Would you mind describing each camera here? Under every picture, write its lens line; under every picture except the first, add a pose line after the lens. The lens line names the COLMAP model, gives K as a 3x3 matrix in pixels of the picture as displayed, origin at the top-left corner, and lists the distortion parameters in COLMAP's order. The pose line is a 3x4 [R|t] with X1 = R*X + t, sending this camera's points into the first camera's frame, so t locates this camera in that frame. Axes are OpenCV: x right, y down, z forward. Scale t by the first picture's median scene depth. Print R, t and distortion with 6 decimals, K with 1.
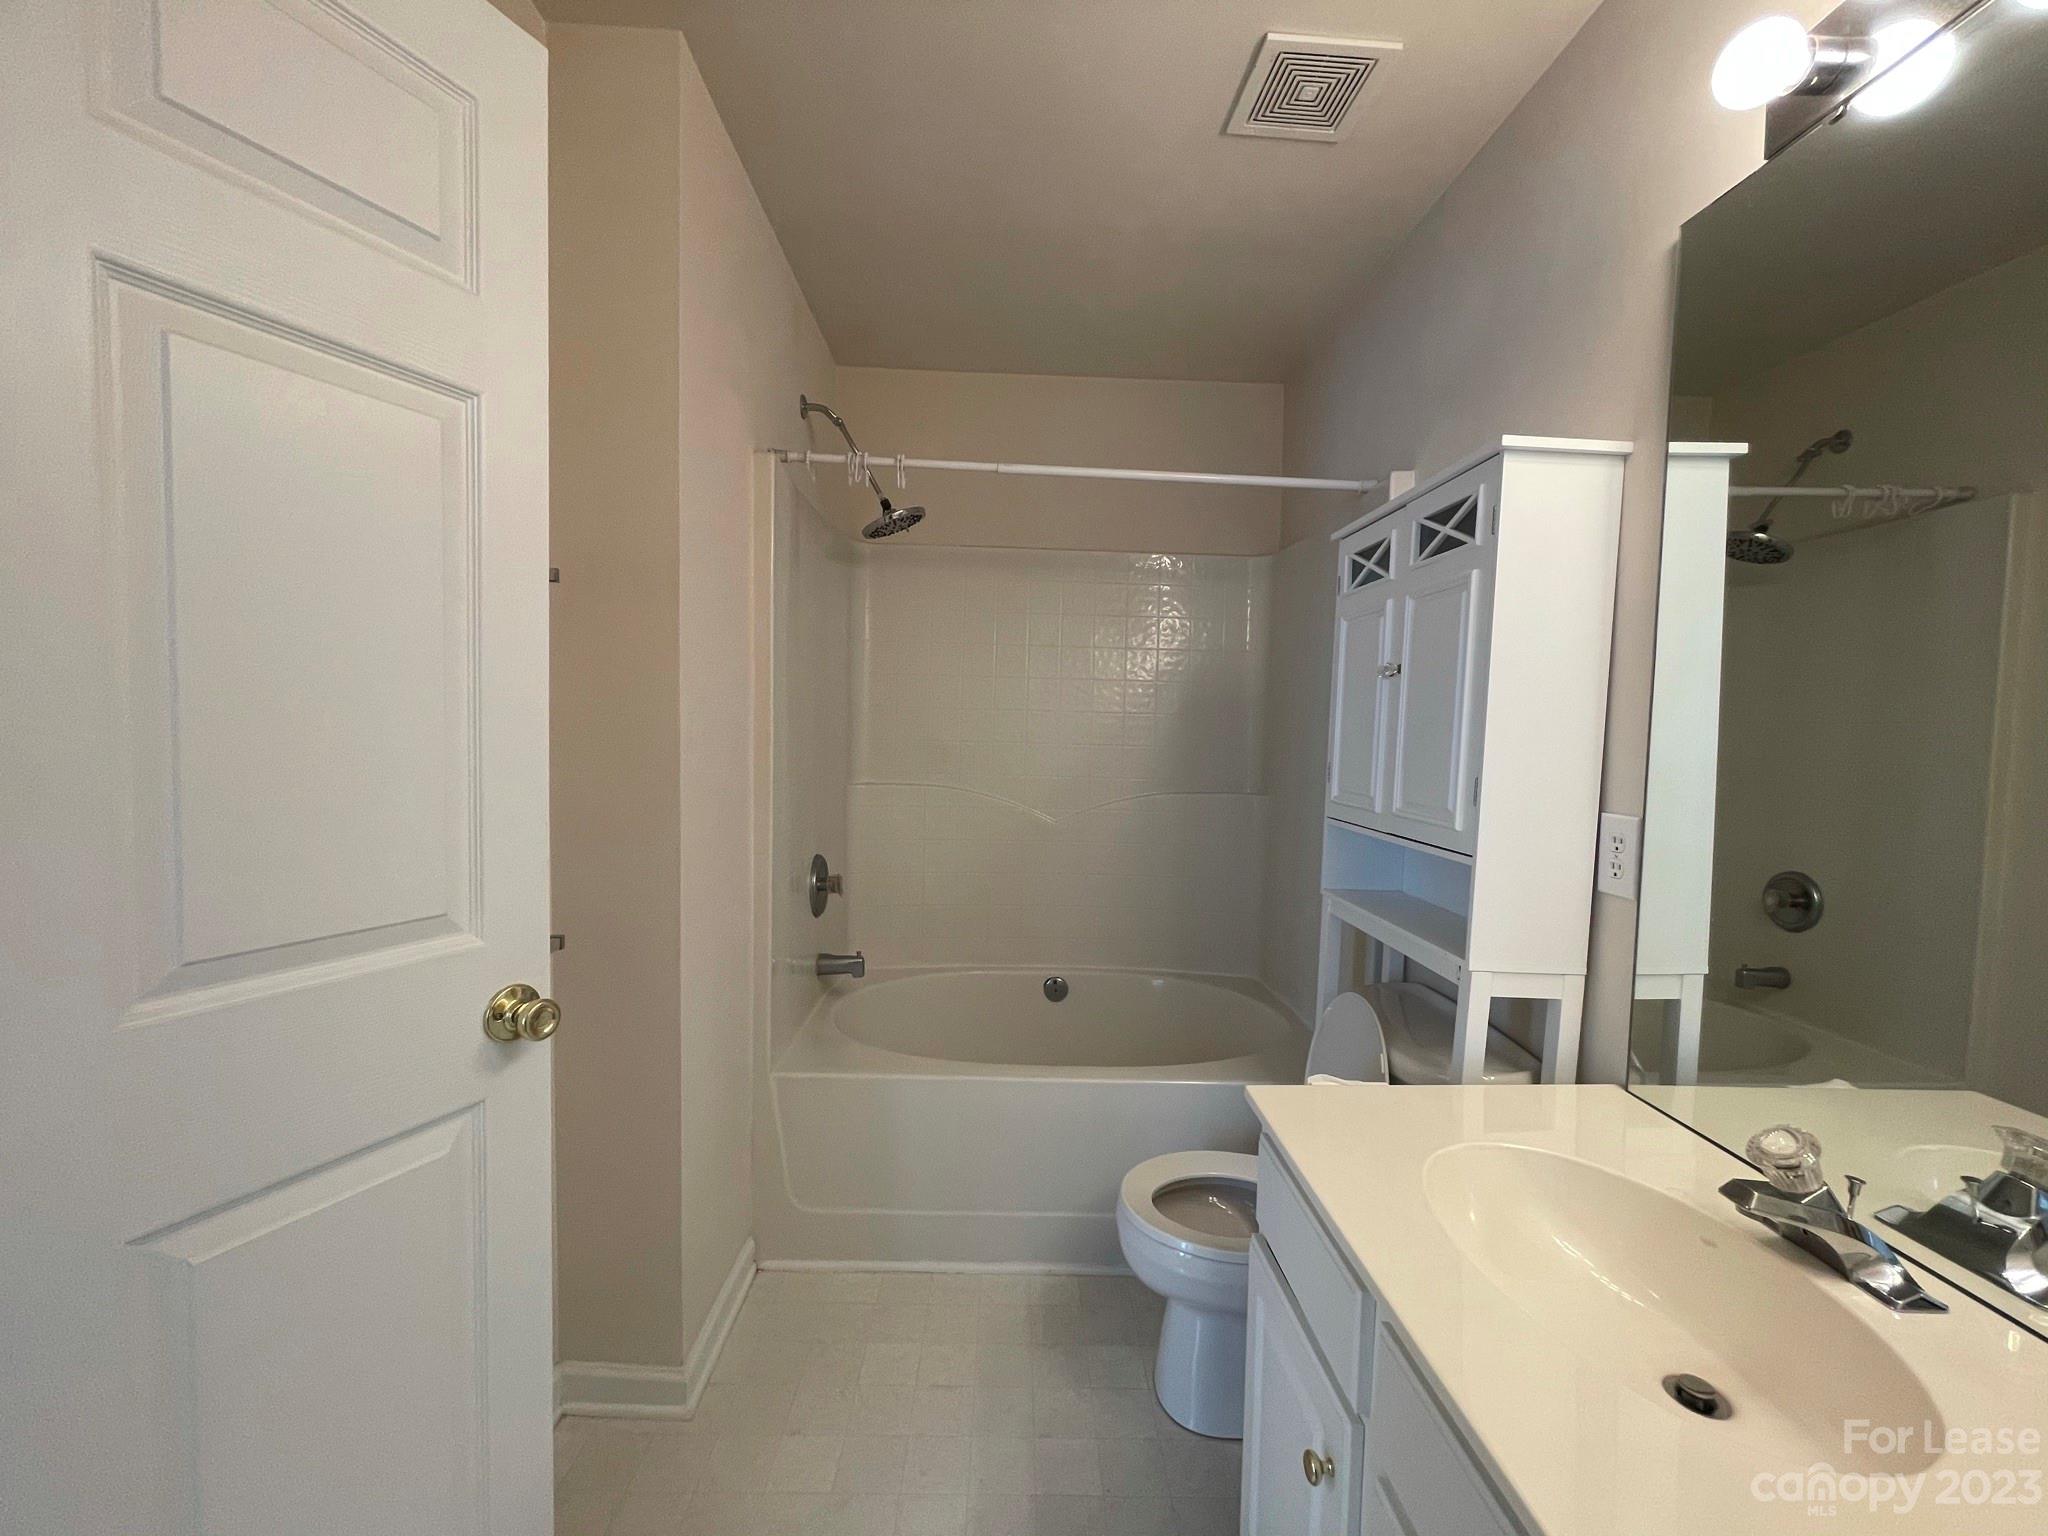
lens RADIAL K [[829.5, 0, 1018.8], [0, 829.5, 767.7], [0, 0, 1]] dist [-0.000888, 0.000013]
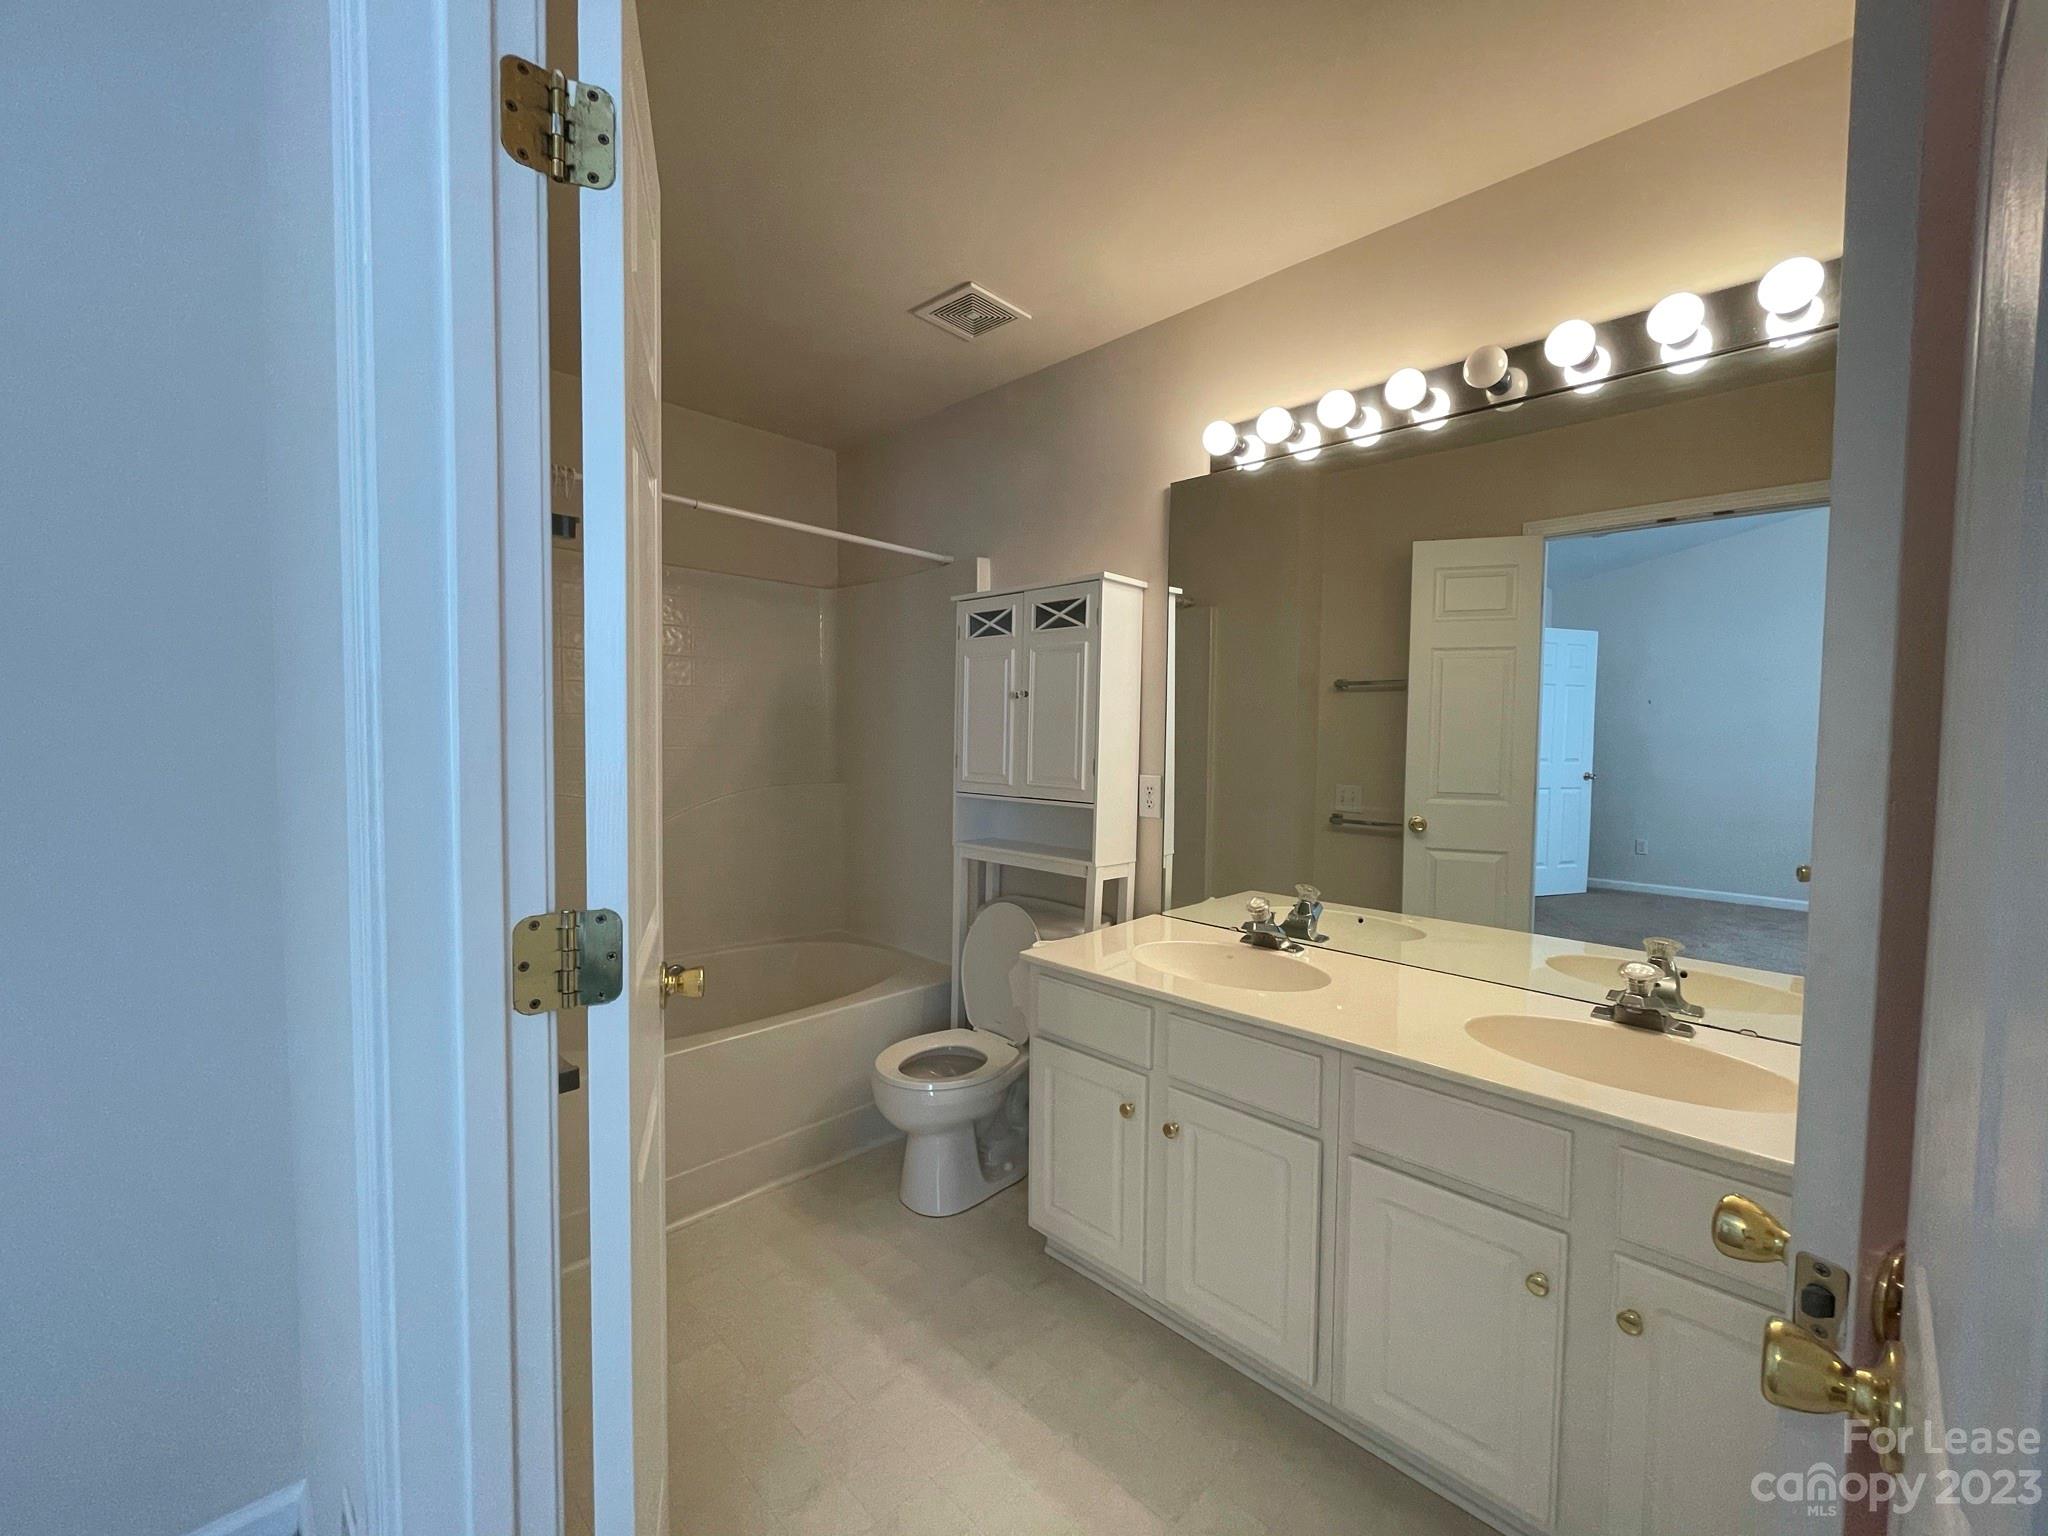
lens RADIAL K [[829.5, 0, 1004.9], [0, 829.5, 775.3], [0, 0, 1]] dist [-0.000888, 0.000013]
pose [[0.724386, -0.053367, 0.687326, -0.775974], [0.042728, 0.998558, 0.032501, -0.018550], [-0.688069, 0.005825, 0.725622, -0.156975]]
